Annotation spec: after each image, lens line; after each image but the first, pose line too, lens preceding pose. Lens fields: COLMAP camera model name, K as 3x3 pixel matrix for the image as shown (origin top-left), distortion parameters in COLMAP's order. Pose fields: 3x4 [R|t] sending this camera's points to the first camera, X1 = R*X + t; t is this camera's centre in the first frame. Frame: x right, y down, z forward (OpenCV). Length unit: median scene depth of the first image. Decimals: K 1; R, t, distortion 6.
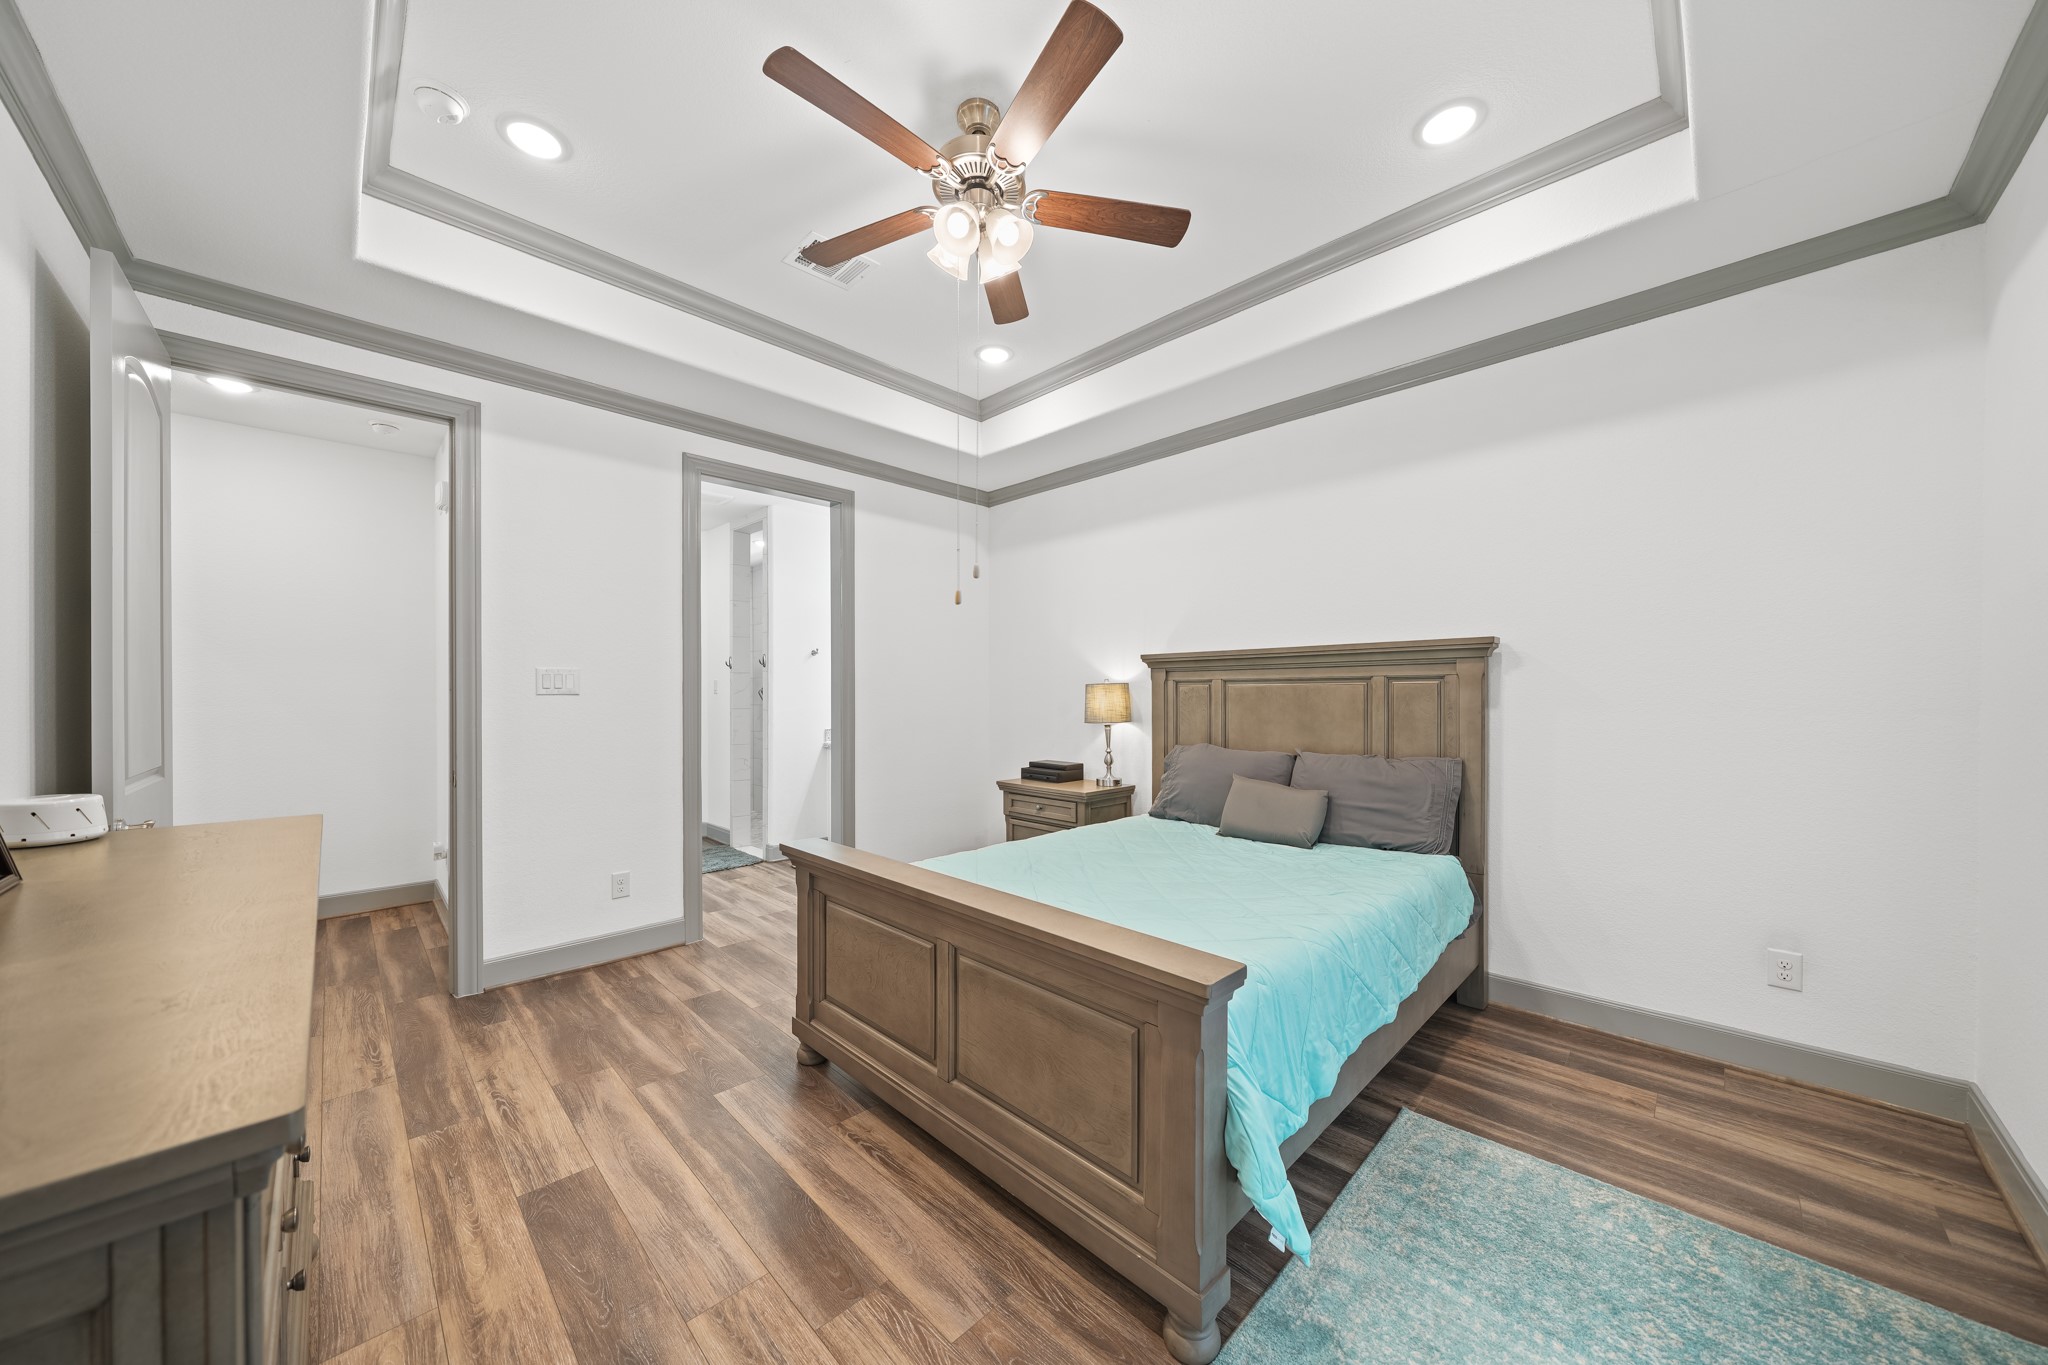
lens RADIAL K [[698.0, 0, 1020.2], [0, 698.0, 682.4], [0, 0, 1]] dist [-0.000393, 0.000094]
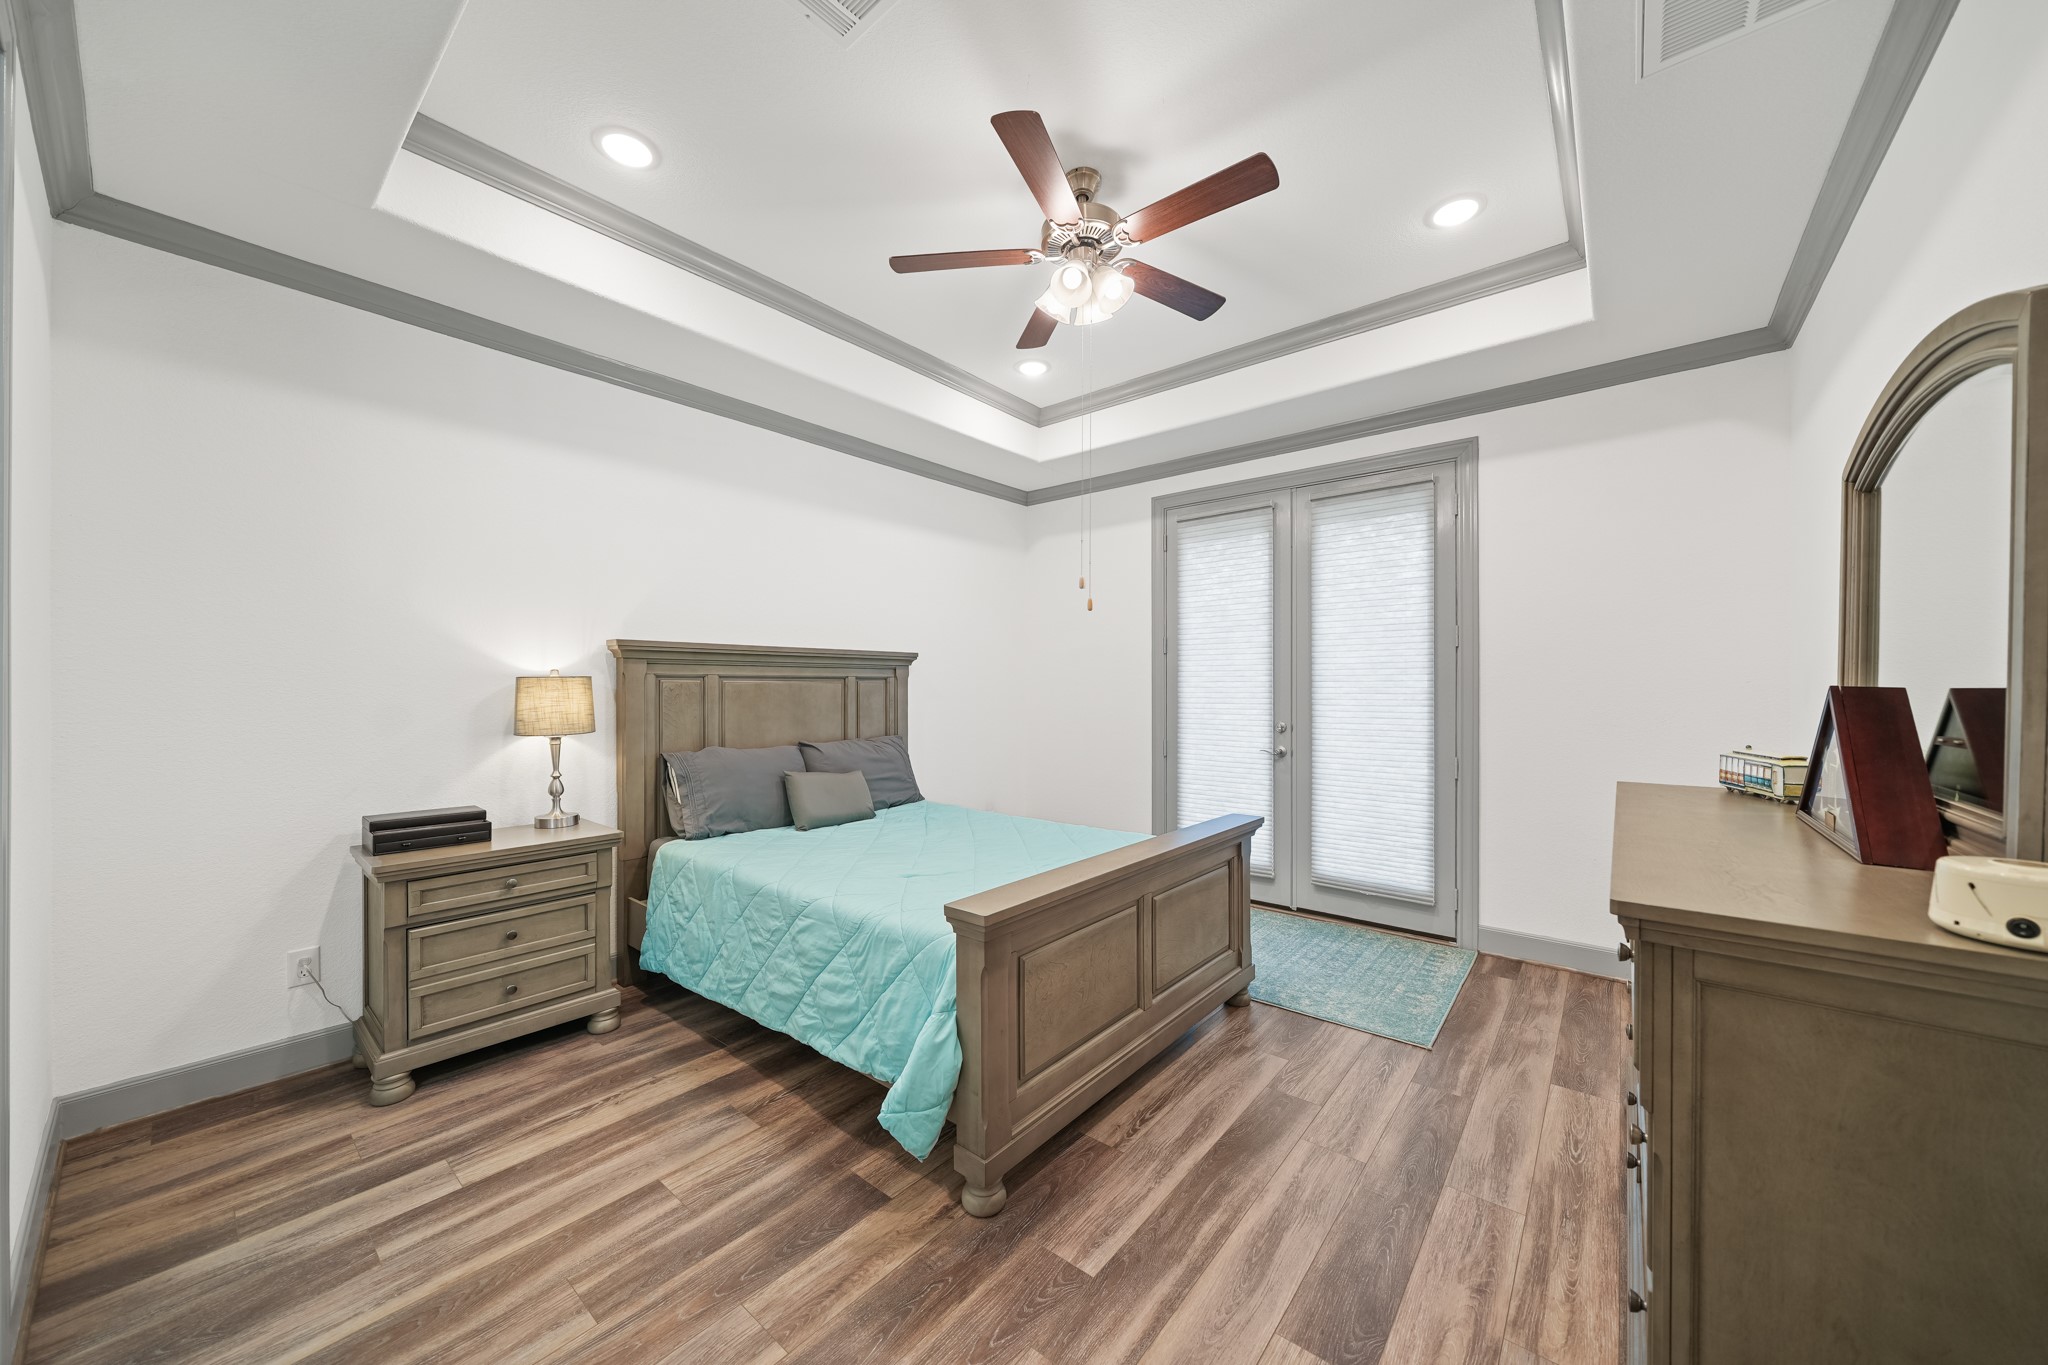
lens RADIAL K [[725.1, 0, 1029.1], [0, 725.1, 684.3], [0, 0, 1]] dist [-0.000761, -0.000078]
pose [[-0.101315, 0.009778, 0.994806, -1.188168], [-0.013277, 0.999849, -0.011179, 0.022544], [-0.994766, -0.014340, -0.101170, 1.186998]]
